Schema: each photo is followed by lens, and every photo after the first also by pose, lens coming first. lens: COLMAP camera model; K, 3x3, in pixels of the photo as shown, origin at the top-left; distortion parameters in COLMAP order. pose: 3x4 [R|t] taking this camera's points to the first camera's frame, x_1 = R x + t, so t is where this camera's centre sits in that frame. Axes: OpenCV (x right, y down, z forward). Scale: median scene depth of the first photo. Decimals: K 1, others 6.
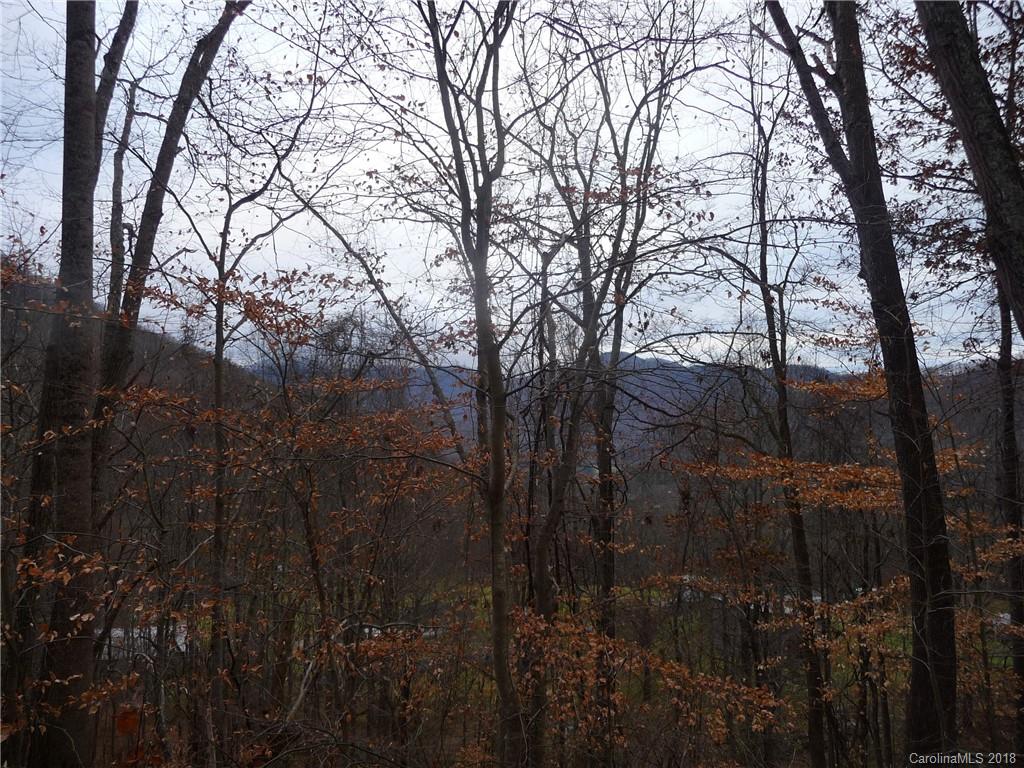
lens RADIAL K [[843.5, 0, 512.0], [0, 843.5, 384.0], [0, 0, 1]] dist [-0.015366, -0.004953]
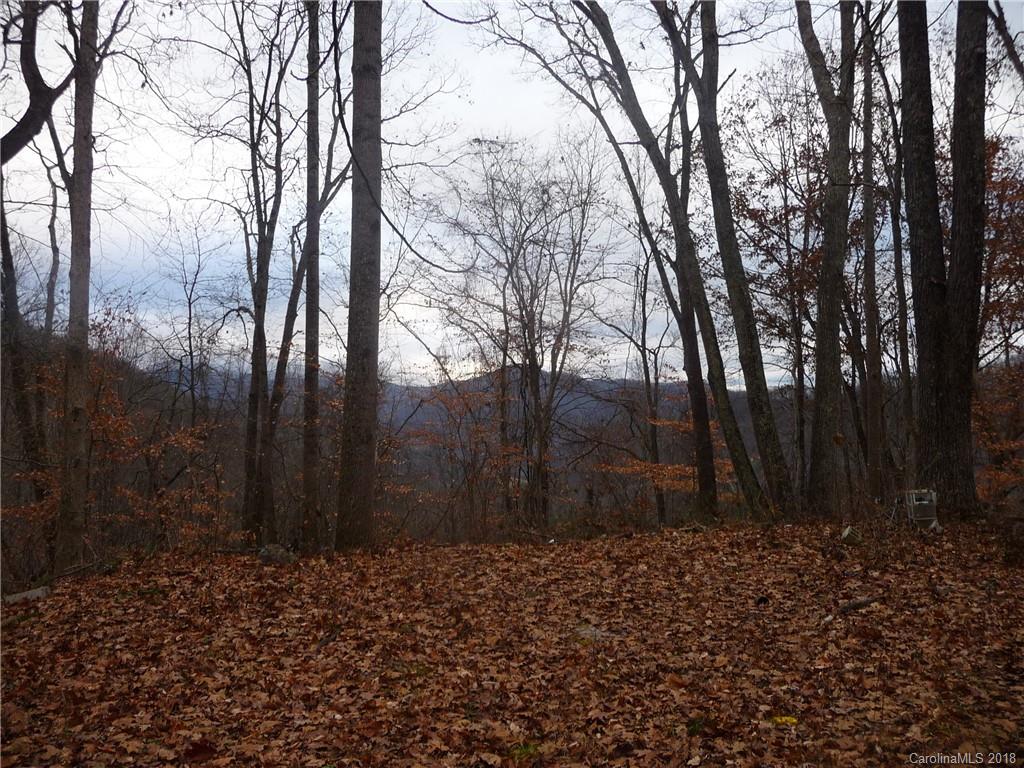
lens RADIAL K [[843.5, 0, 512.0], [0, 843.5, 384.0], [0, 0, 1]] dist [-0.015366, -0.004953]
pose [[0.993505, 0.027157, 0.110503, -0.105780], [-0.025677, 0.999561, -0.014795, -0.028848], [-0.110857, 0.011862, 0.993766, -0.485260]]
